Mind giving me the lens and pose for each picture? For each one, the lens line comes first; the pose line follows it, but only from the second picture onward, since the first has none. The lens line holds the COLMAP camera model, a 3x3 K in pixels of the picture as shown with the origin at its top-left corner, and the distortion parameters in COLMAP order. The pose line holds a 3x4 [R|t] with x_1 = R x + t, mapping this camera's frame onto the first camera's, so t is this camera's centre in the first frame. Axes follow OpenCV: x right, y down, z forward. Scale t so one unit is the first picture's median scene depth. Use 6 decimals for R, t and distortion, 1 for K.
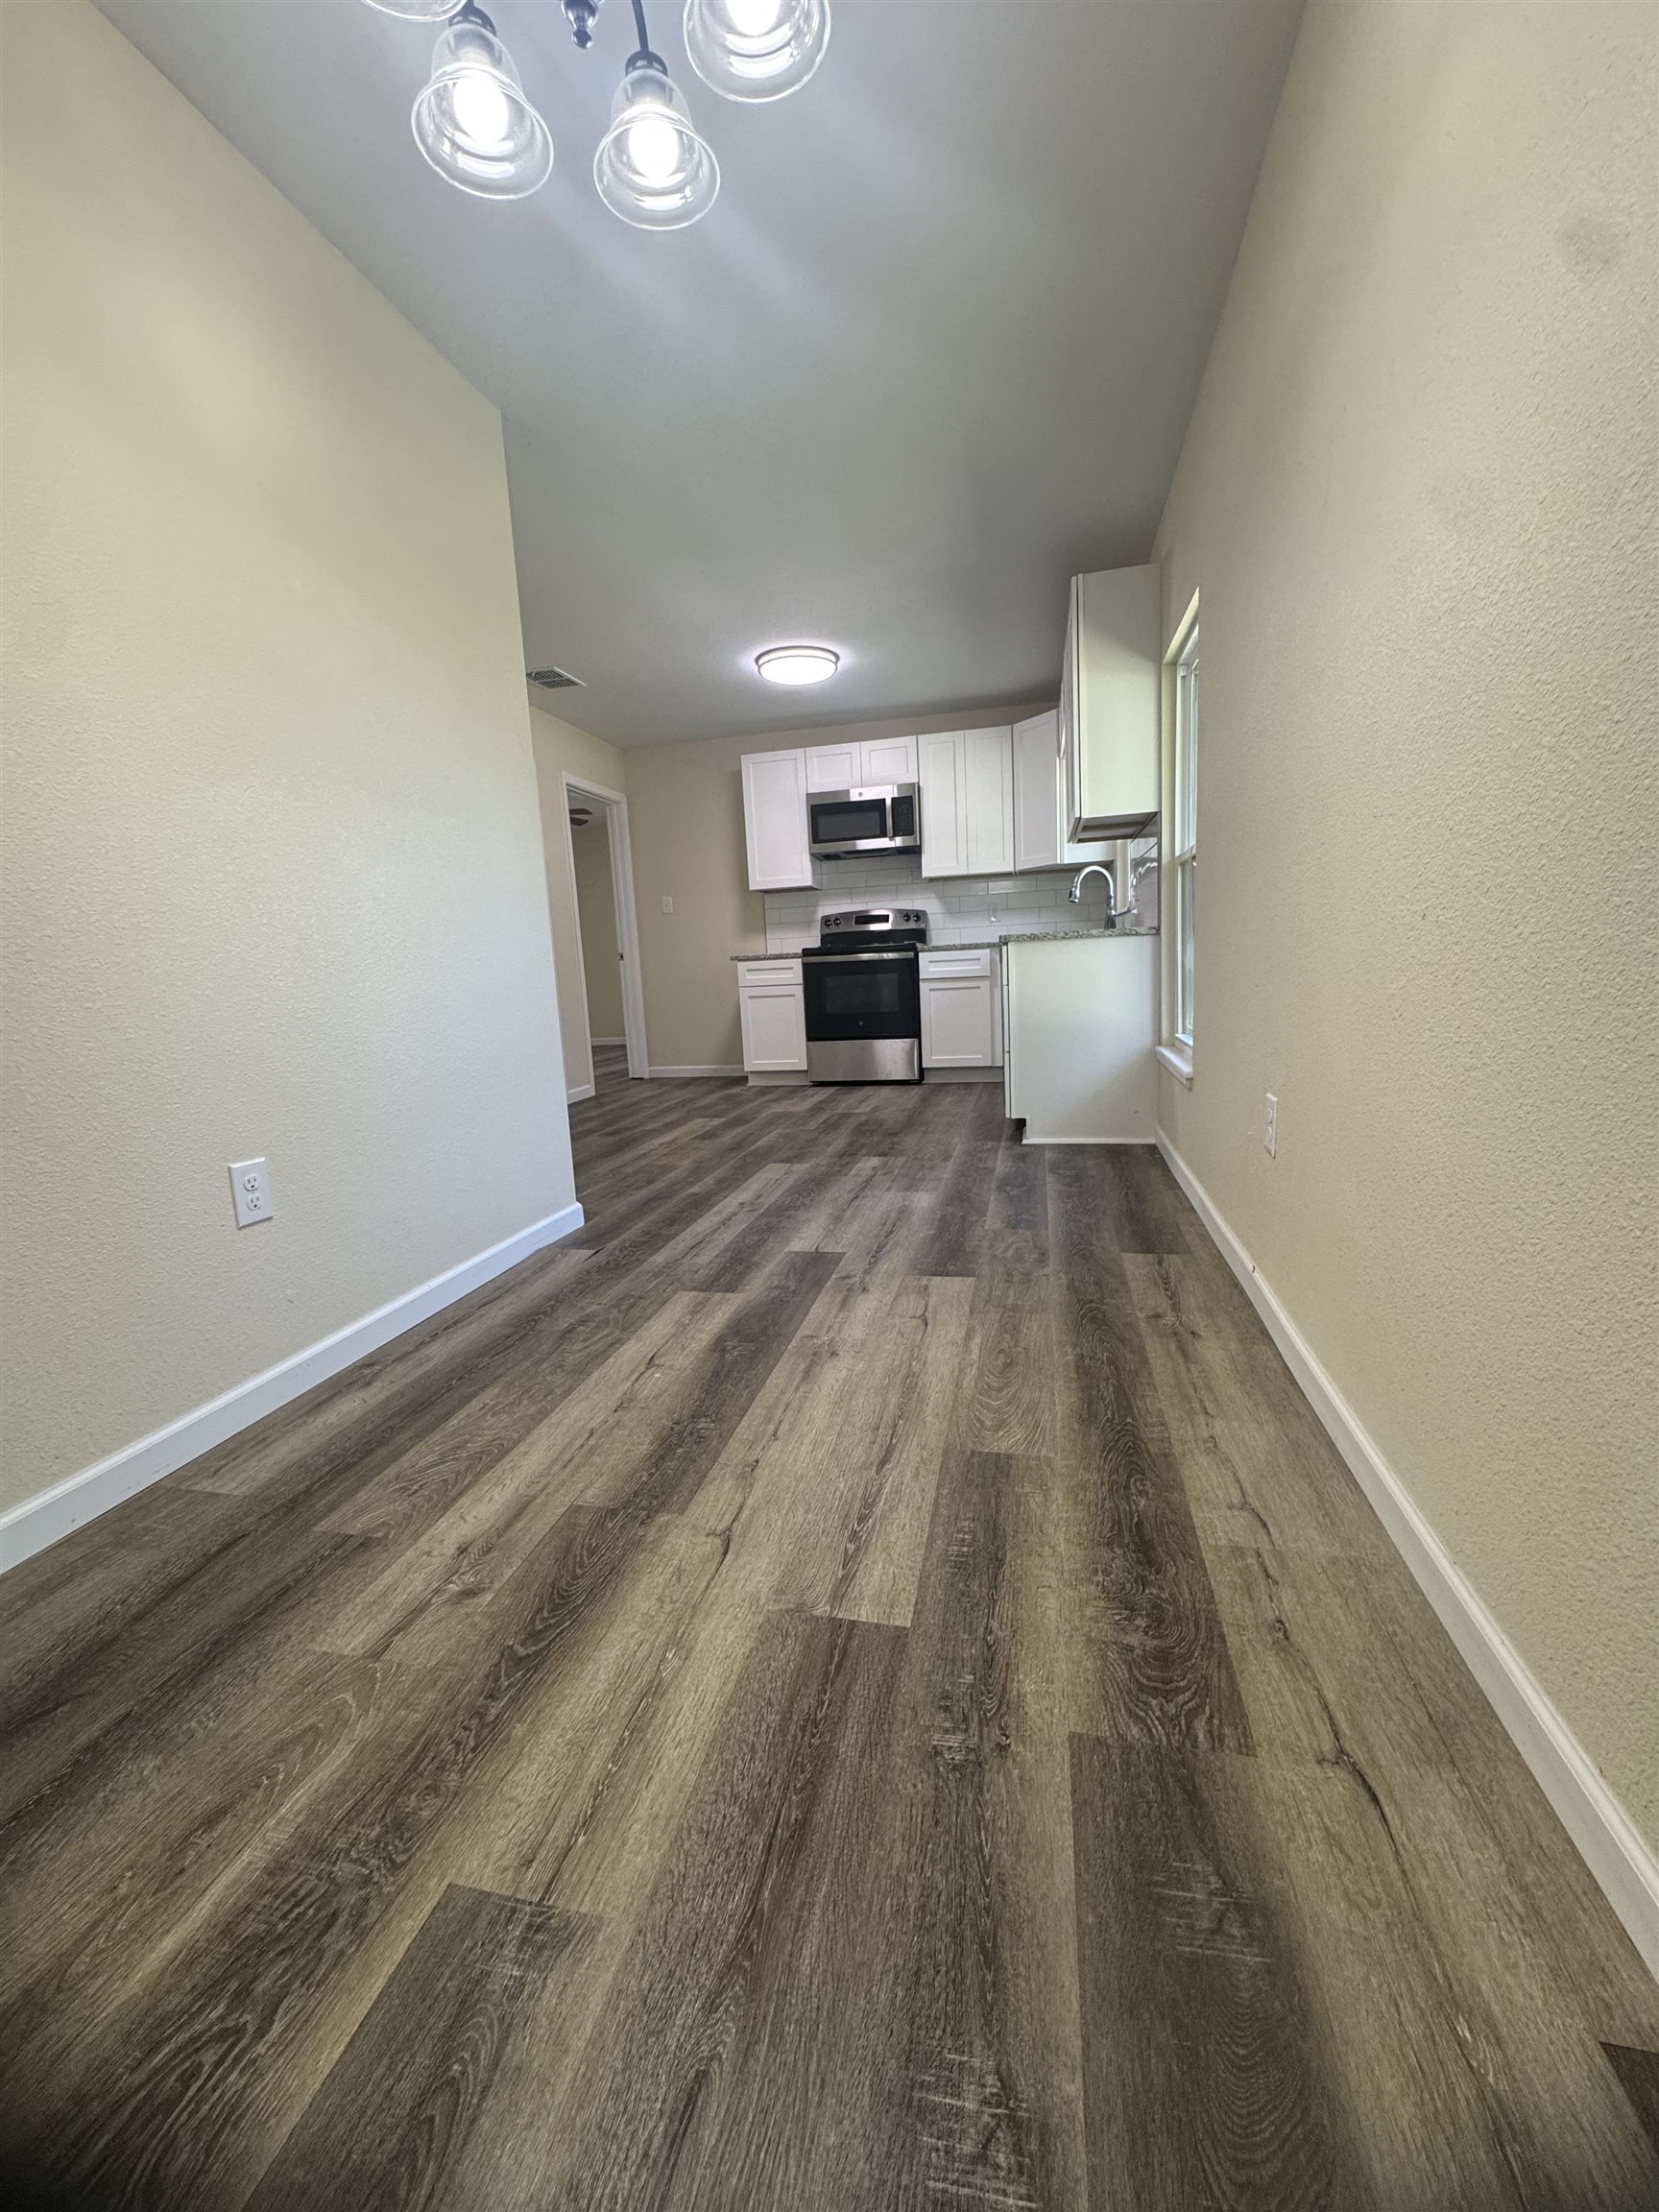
lens RADIAL K [[879.7, 0, 829.5], [0, 879.7, 1106.0], [0, 0, 1]] dist [0.000067, 0.000017]
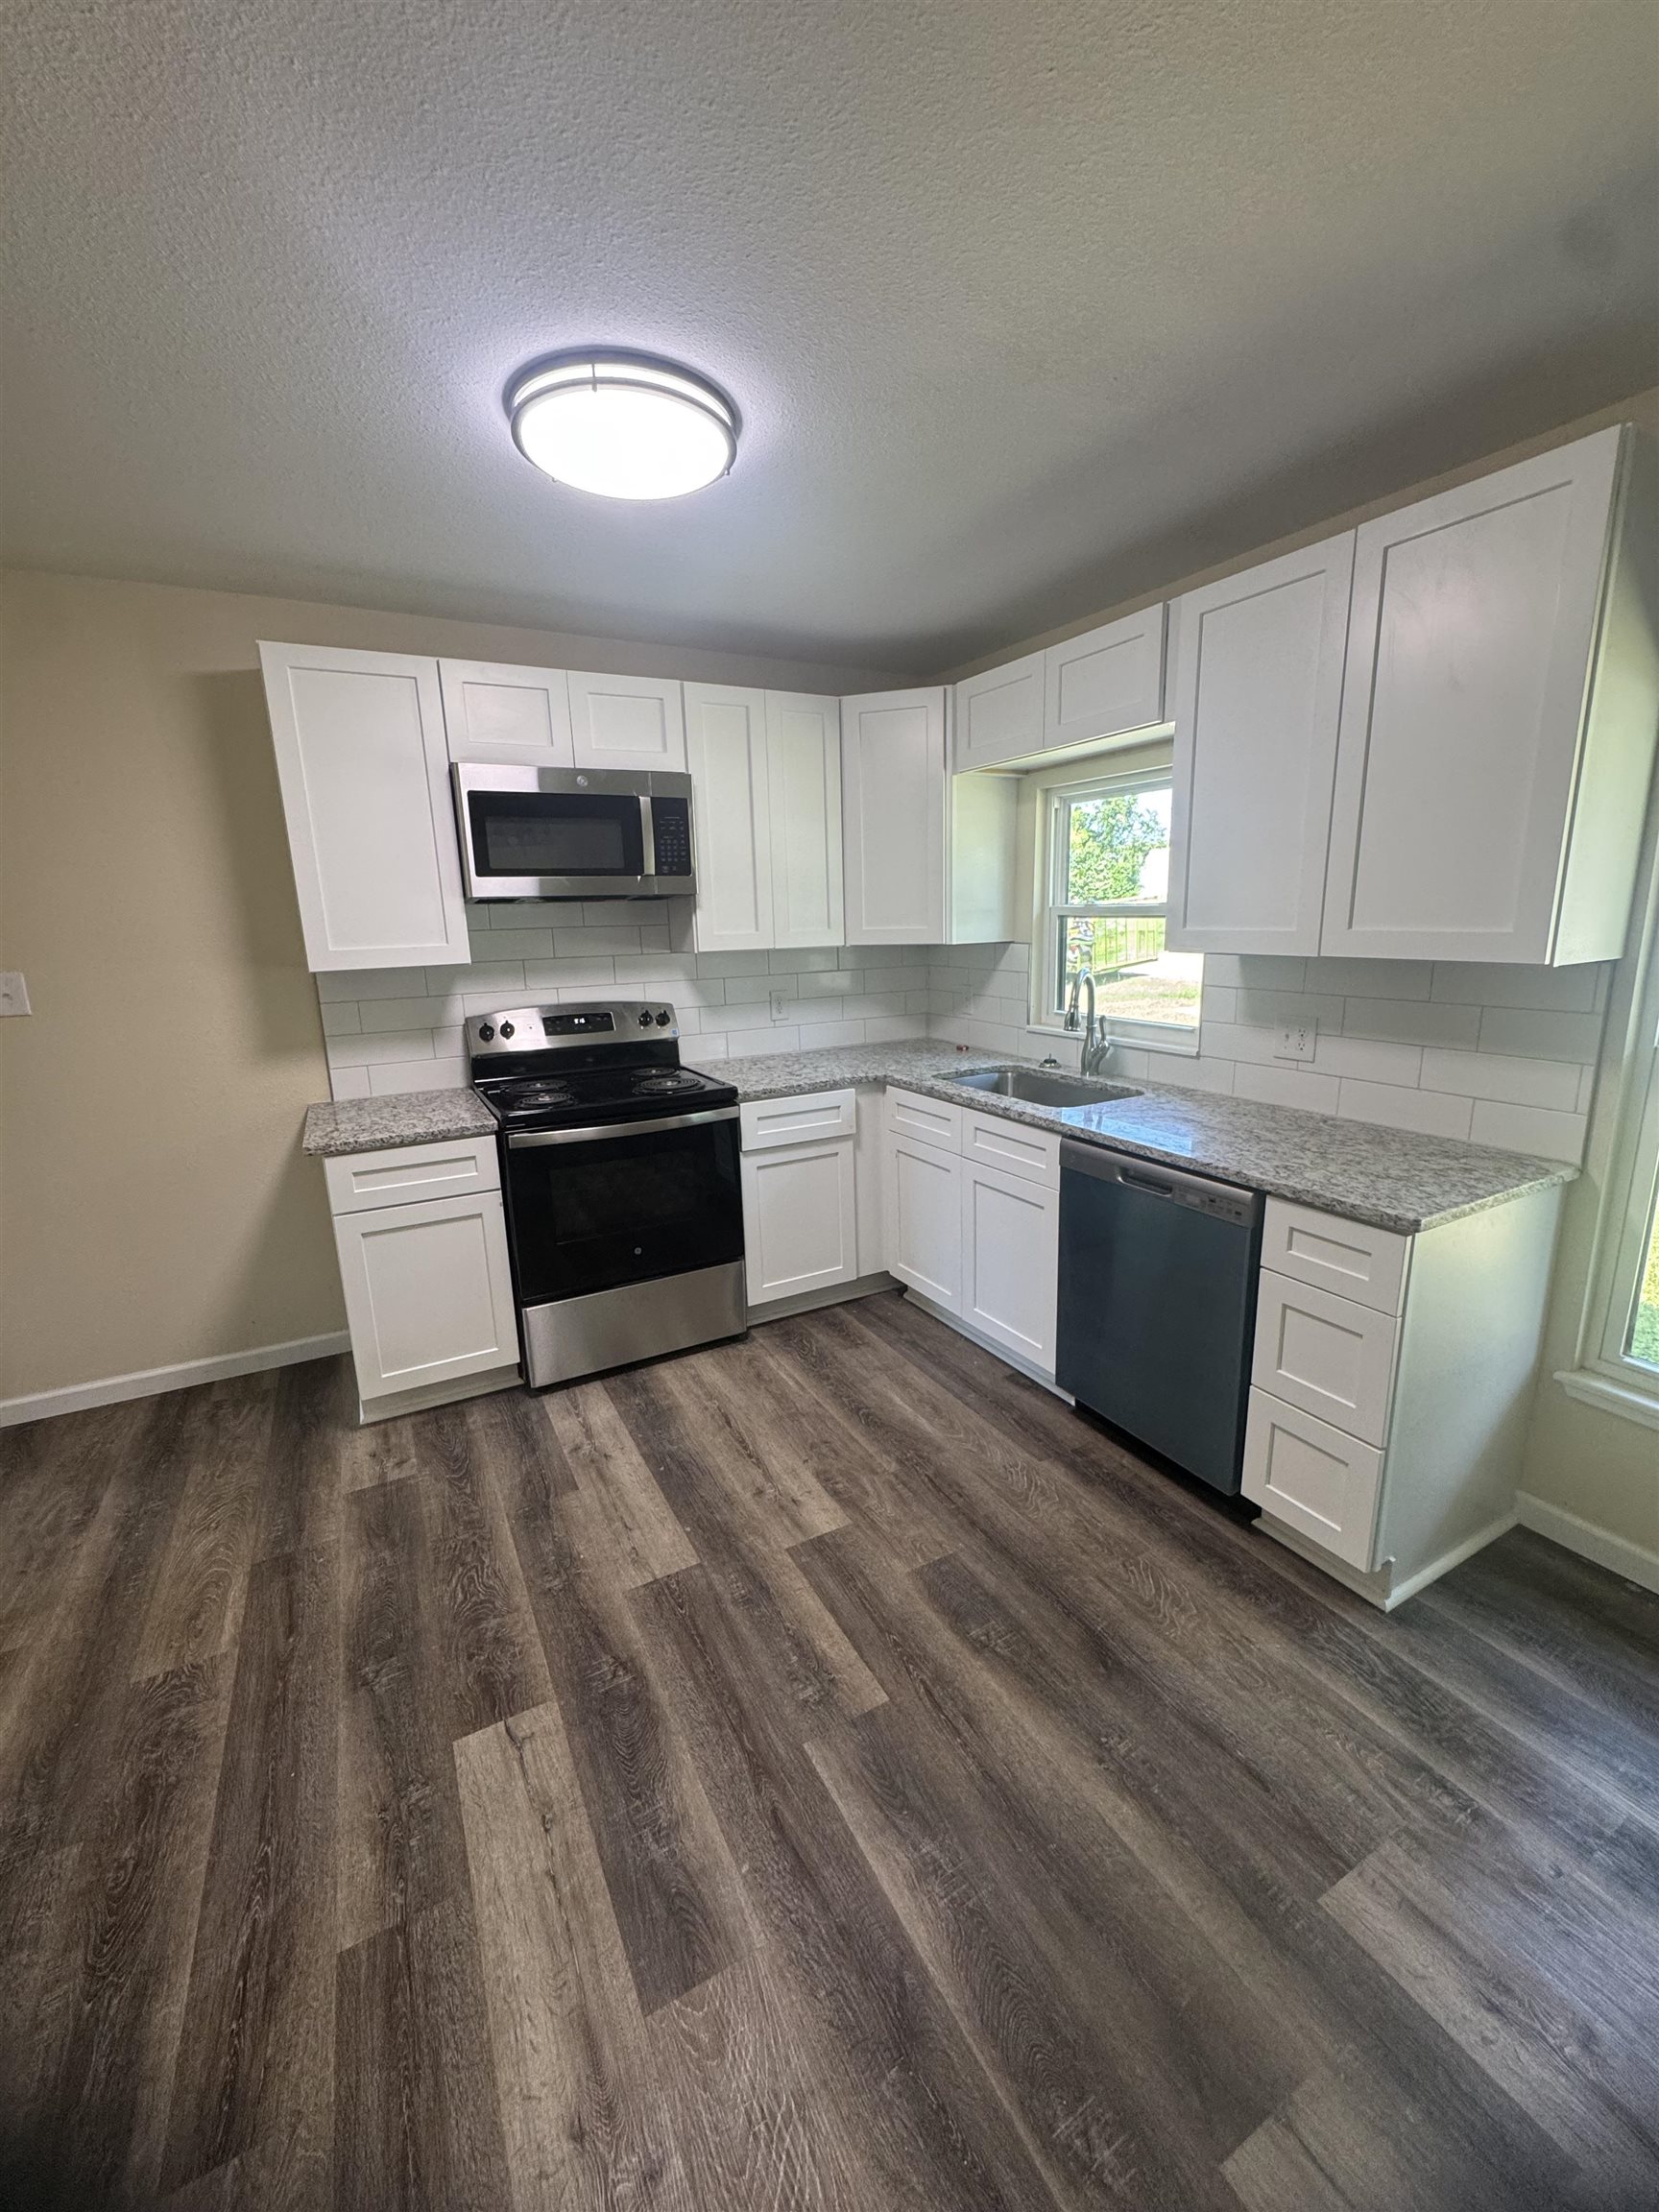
lens RADIAL K [[879.7, 0, 829.5], [0, 879.7, 1106.0], [0, 0, 1]] dist [0.000067, 0.000017]
pose [[0.749303, -0.112123, 0.652666, -0.198355], [0.092760, 0.993616, 0.064201, -0.197464], [-0.655698, 0.012435, 0.754921, 0.553426]]
